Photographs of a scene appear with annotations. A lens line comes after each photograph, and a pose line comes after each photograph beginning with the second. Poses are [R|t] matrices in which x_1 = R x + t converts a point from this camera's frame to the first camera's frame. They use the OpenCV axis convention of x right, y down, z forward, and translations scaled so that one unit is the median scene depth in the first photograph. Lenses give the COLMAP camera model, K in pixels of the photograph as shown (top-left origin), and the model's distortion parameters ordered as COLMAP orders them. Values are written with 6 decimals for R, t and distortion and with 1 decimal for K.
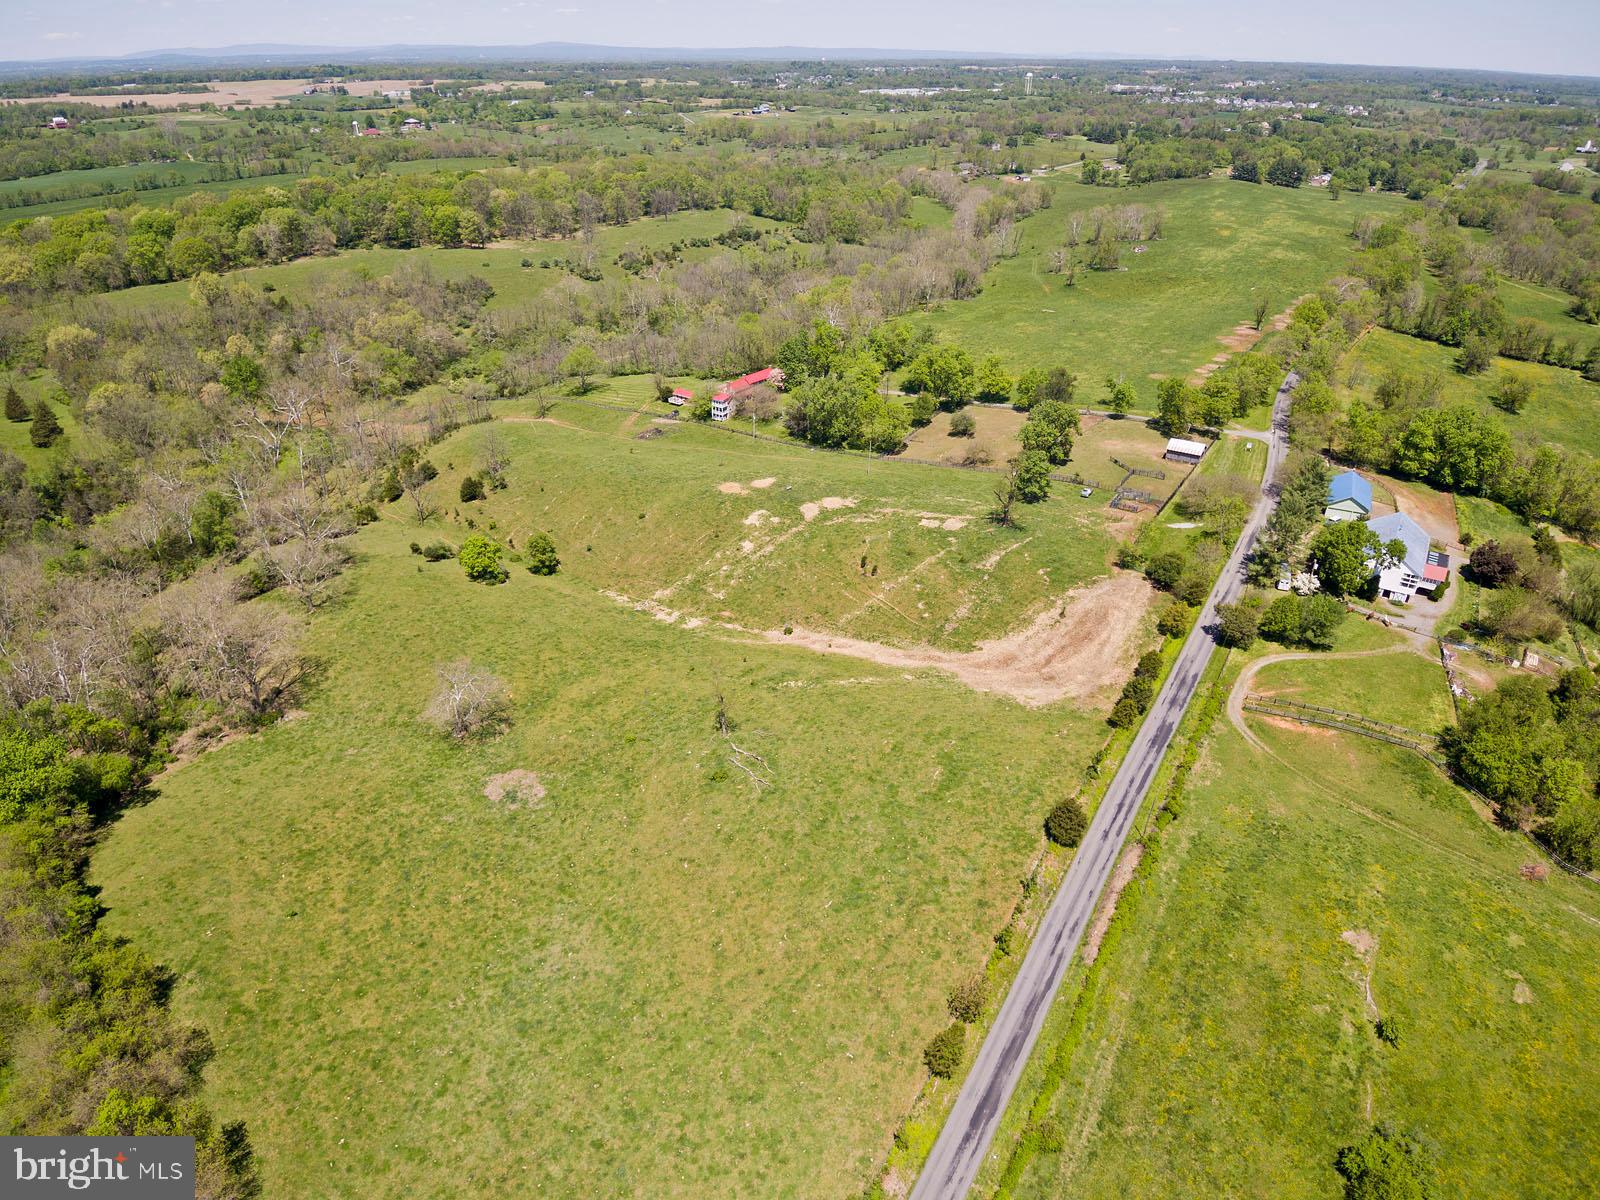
lens RADIAL K [[1003.0, 0, 763.9], [0, 1003.0, 605.1], [0, 0, 1]] dist [0.023454, -0.048966]
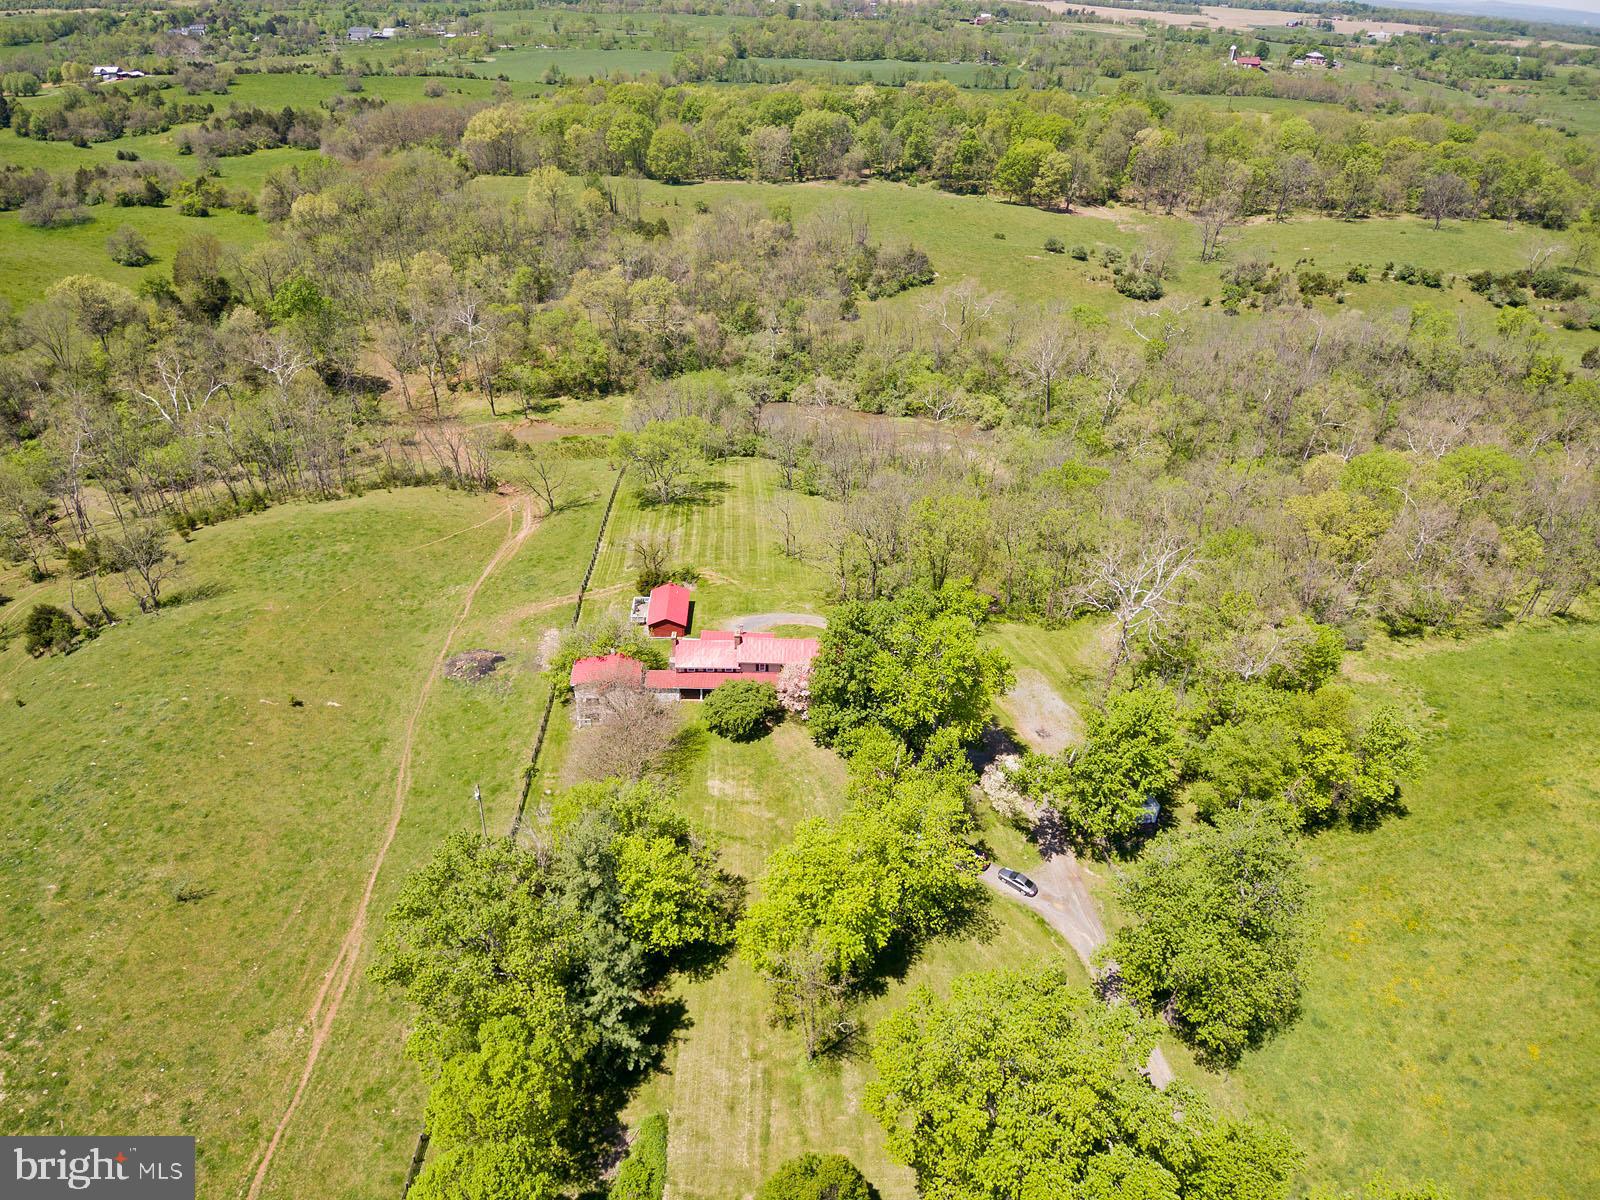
lens RADIAL K [[985.7, 0, 793.5], [0, 985.7, 612.4], [0, 0, 1]] dist [0.090080, -0.126826]
pose [[0.656694, 0.430287, -0.619359, 0.128445], [-0.395813, 0.895704, 0.202599, -0.179021], [0.641938, 0.112105, 0.758517, 0.407251]]
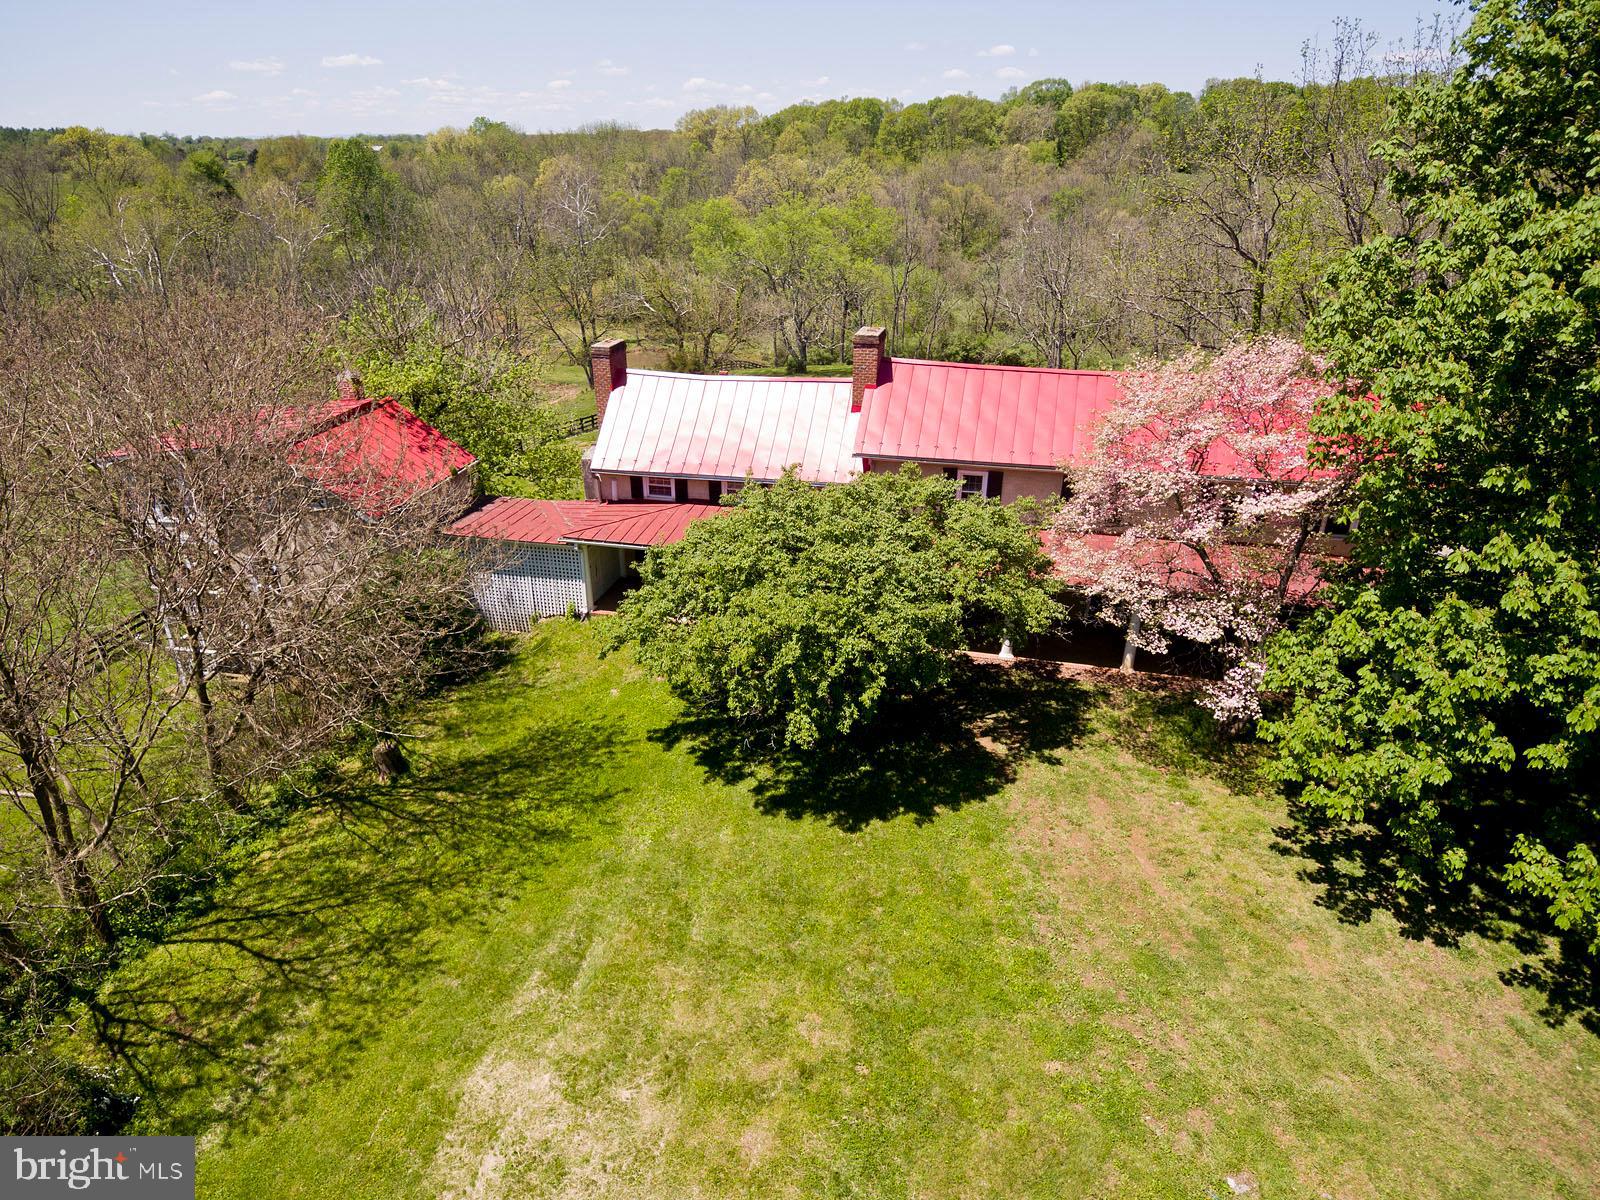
lens RADIAL K [[960.5, 0, 783.5], [0, 960.5, 605.0], [0, 0, 1]] dist [0.090847, -0.117237]
pose [[0.457862, 0.368802, -0.808918, 0.022459], [-0.434994, 0.886472, 0.157946, -0.115885], [0.775334, 0.279557, 0.566309, 0.546876]]
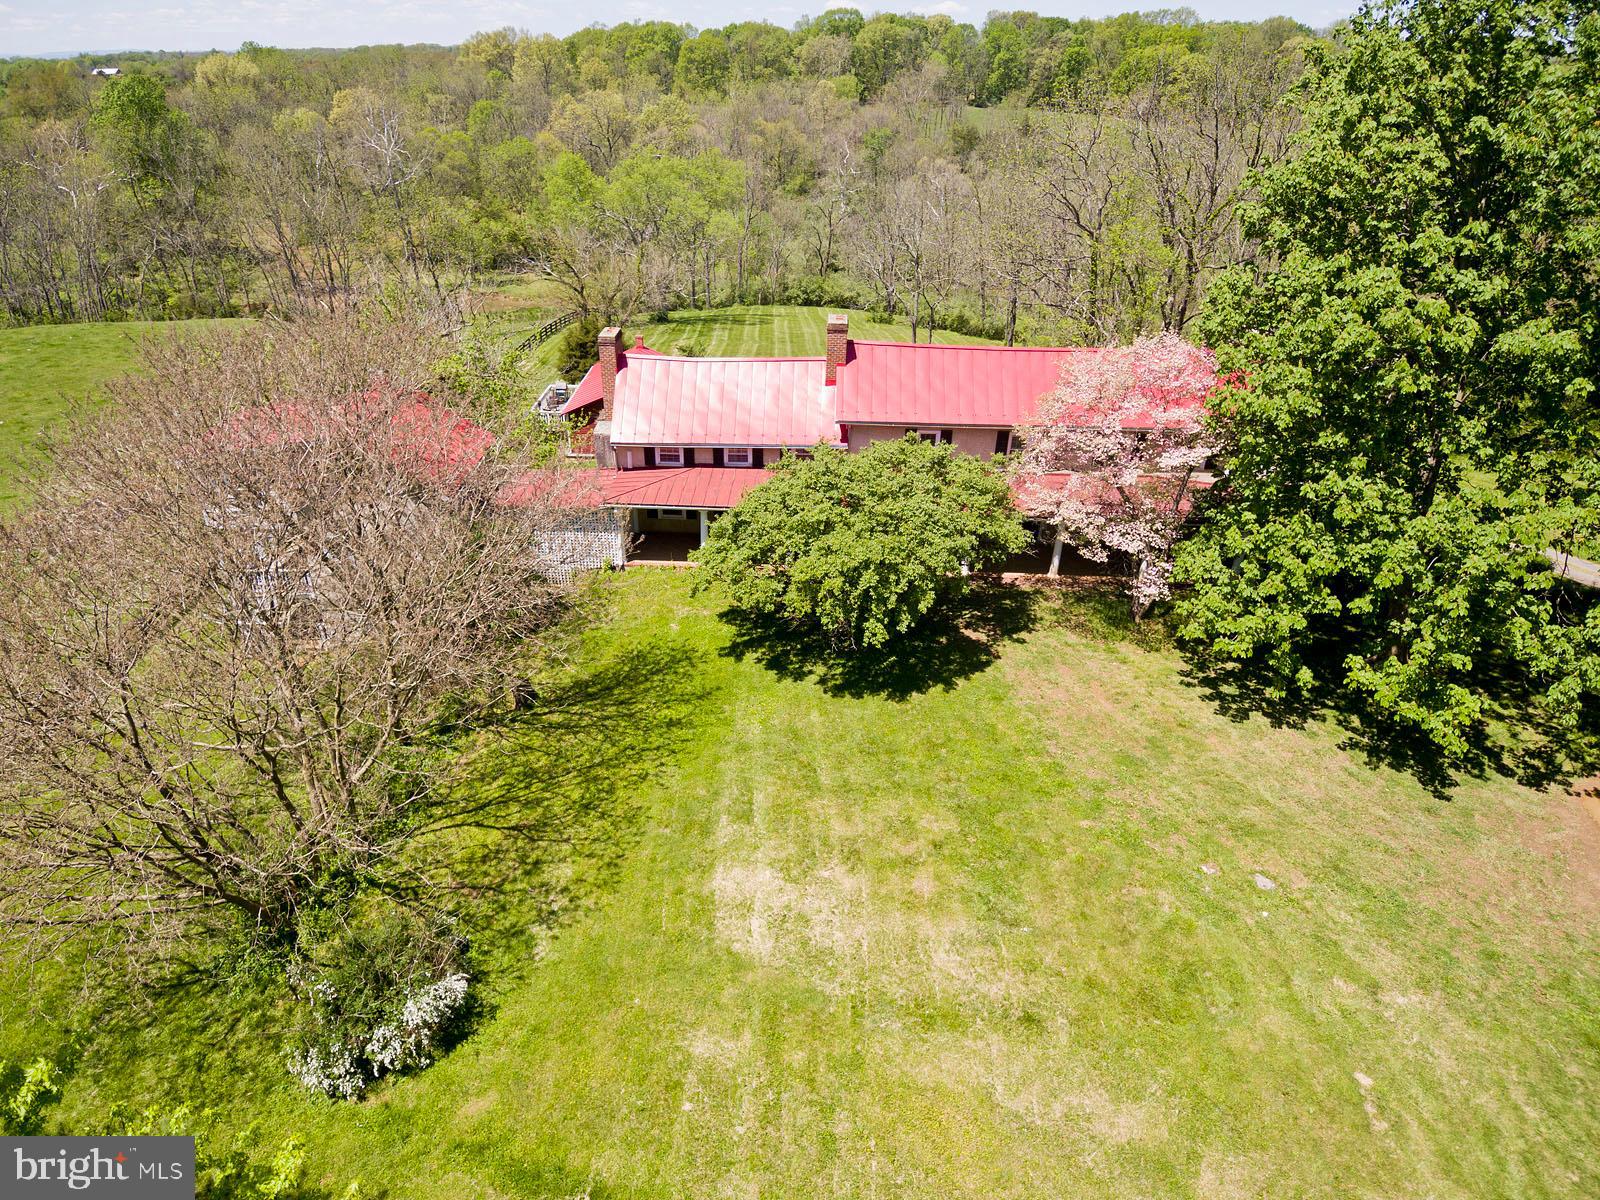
lens RADIAL K [[965.4, 0, 784.2], [0, 965.4, 599.3], [0, 0, 1]] dist [0.096392, -0.127339]
pose [[0.624959, 0.372206, -0.686213, 0.026004], [-0.393356, 0.909416, 0.135029, -0.113245], [0.674312, 0.185539, 0.714758, 0.531187]]
